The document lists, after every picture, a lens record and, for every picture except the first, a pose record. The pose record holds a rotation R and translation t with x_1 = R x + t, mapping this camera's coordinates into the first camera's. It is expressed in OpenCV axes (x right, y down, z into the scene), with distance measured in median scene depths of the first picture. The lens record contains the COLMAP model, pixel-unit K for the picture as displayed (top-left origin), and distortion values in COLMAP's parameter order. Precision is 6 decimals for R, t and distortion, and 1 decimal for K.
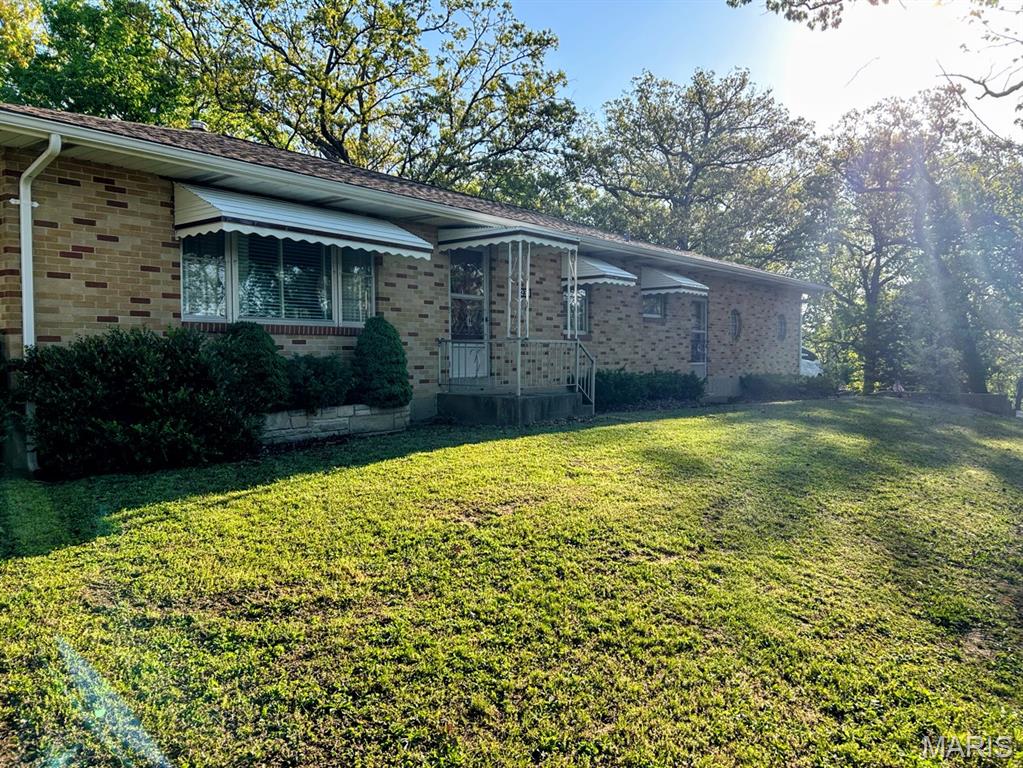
lens RADIAL K [[759.1, 0, 513.9], [0, 759.1, 391.9], [0, 0, 1]] dist [0.038550, -0.037947]
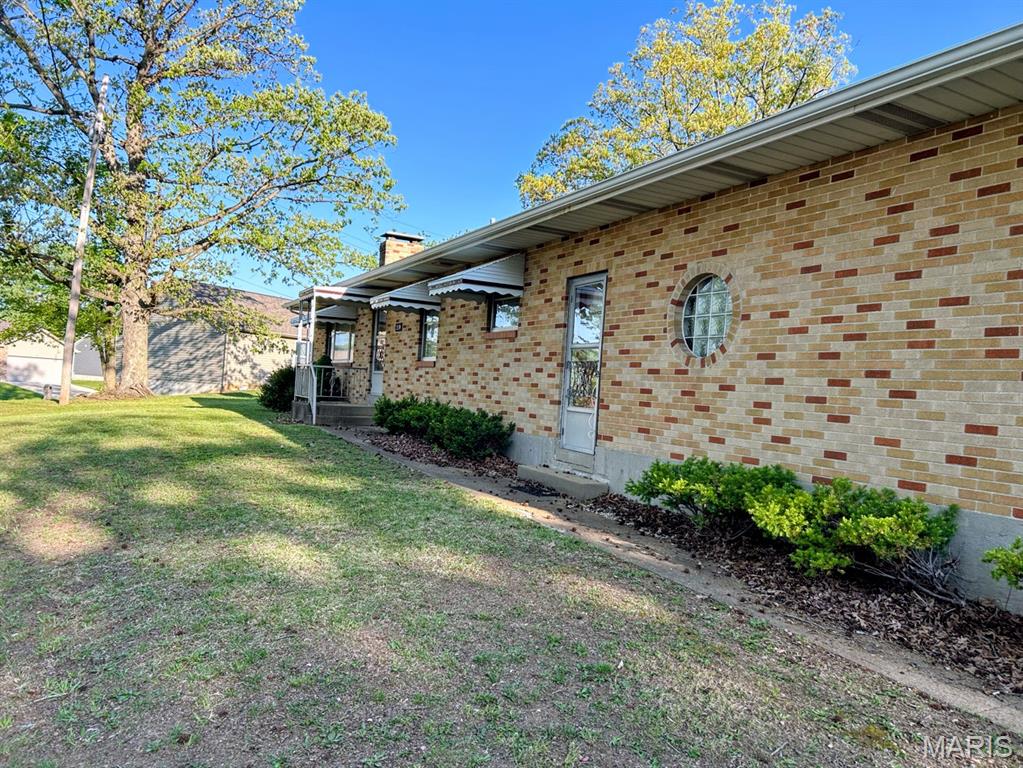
lens RADIAL K [[759.1, 0, 513.9], [0, 759.1, 391.9], [0, 0, 1]] dist [0.038550, -0.037947]
pose [[-0.398210, -0.005155, -0.917280, 0.962176], [-0.090555, 0.995321, 0.033718, -0.082421], [0.912814, 0.096491, -0.396813, 1.549932]]
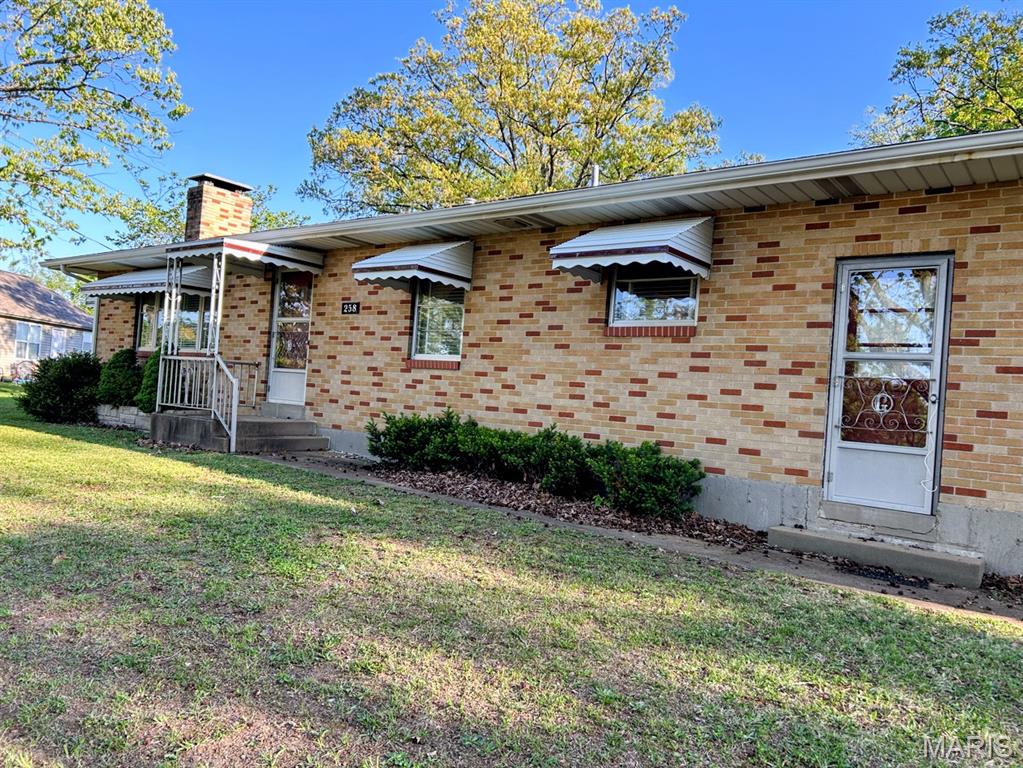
lens RADIAL K [[759.1, 0, 513.9], [0, 759.1, 391.9], [0, 0, 1]] dist [0.038550, -0.037947]
pose [[0.028499, 0.006696, -0.999571, 0.790712], [-0.110622, 0.993856, 0.003504, -0.060348], [0.993454, 0.110475, 0.029065, 1.097948]]
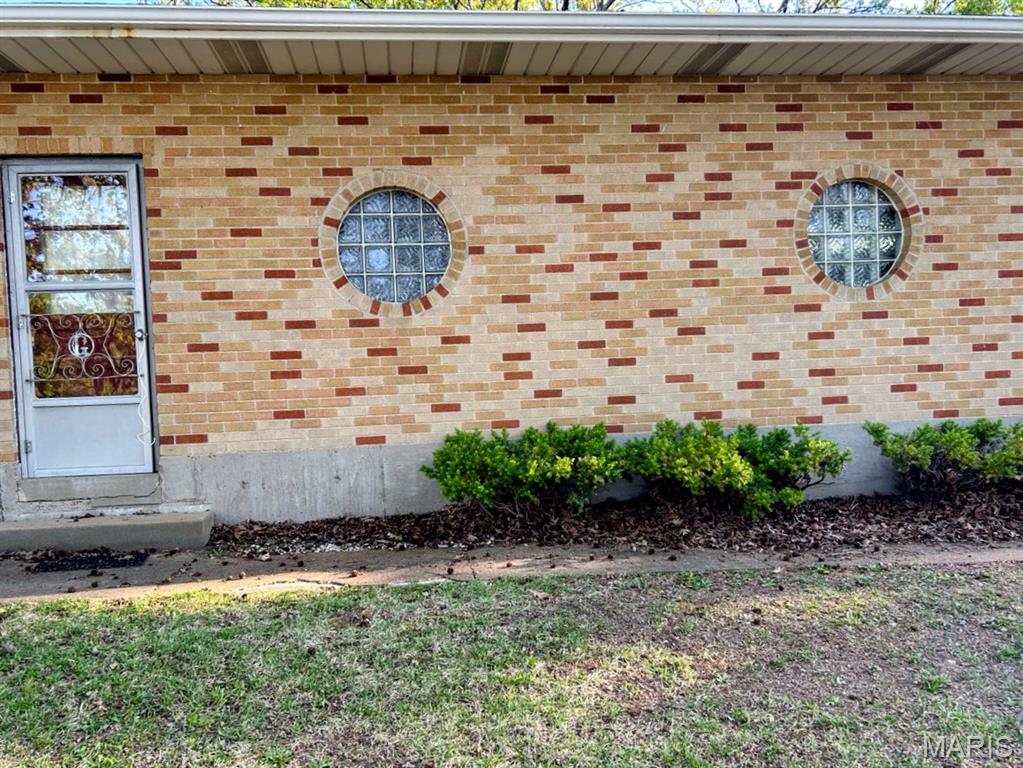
lens RADIAL K [[829.8, 0, 491.9], [0, 829.8, 389.3], [0, 0, 1]] dist [0.106818, -0.137323]
pose [[0.718760, 0.019416, -0.694987, 0.758742], [-0.001511, 0.999651, 0.026364, -0.066541], [0.695257, -0.017899, 0.718538, 1.180261]]
